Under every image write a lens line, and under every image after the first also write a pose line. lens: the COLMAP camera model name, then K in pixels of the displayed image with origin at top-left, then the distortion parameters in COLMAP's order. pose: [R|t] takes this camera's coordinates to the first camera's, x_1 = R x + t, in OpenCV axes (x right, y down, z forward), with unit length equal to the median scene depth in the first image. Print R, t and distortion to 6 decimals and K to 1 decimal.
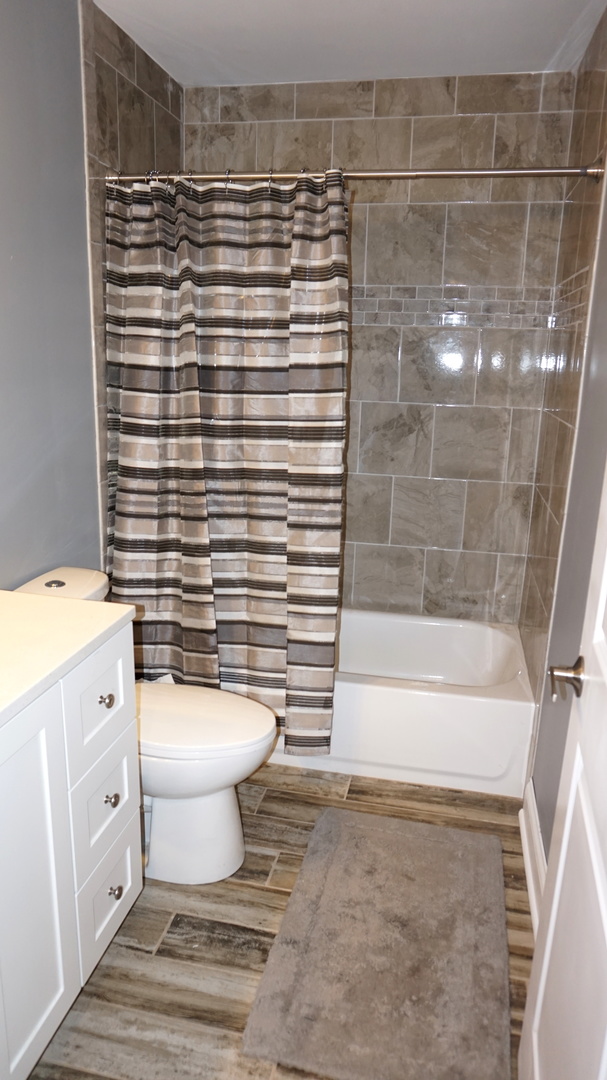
lens RADIAL K [[718.7, 0, 300.8], [0, 718.7, 544.8], [0, 0, 1]] dist [-0.045567, 0.027218]
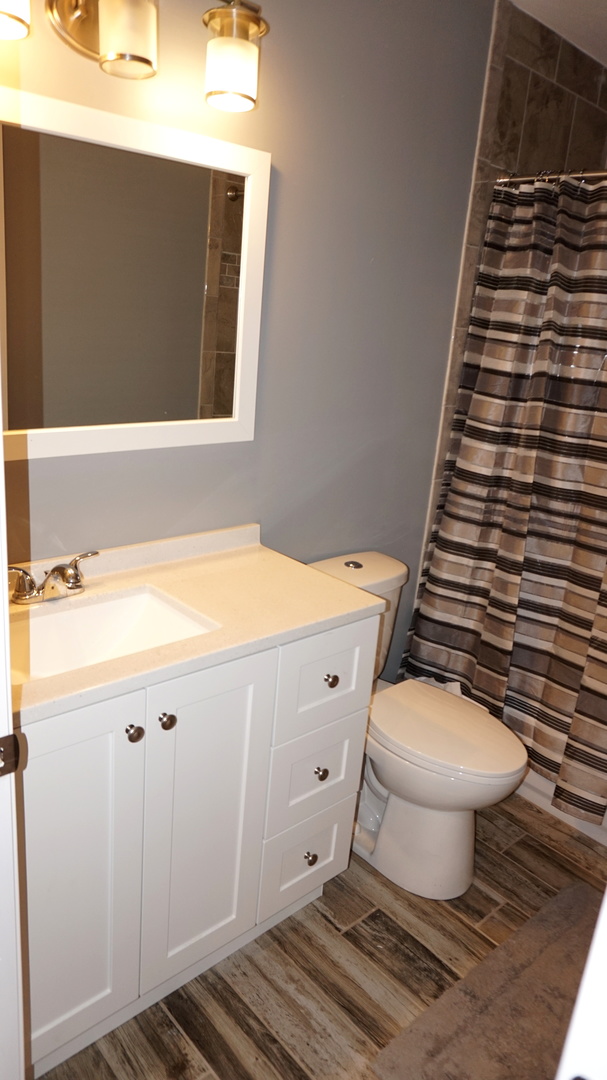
lens RADIAL K [[718.7, 0, 304.8], [0, 718.7, 542.0], [0, 0, 1]] dist [-0.045567, 0.027218]
pose [[0.817339, 0.211956, -0.535754, 0.146539], [-0.213629, 0.975080, 0.059855, -0.024102], [0.535089, 0.065531, 0.842250, 0.049071]]
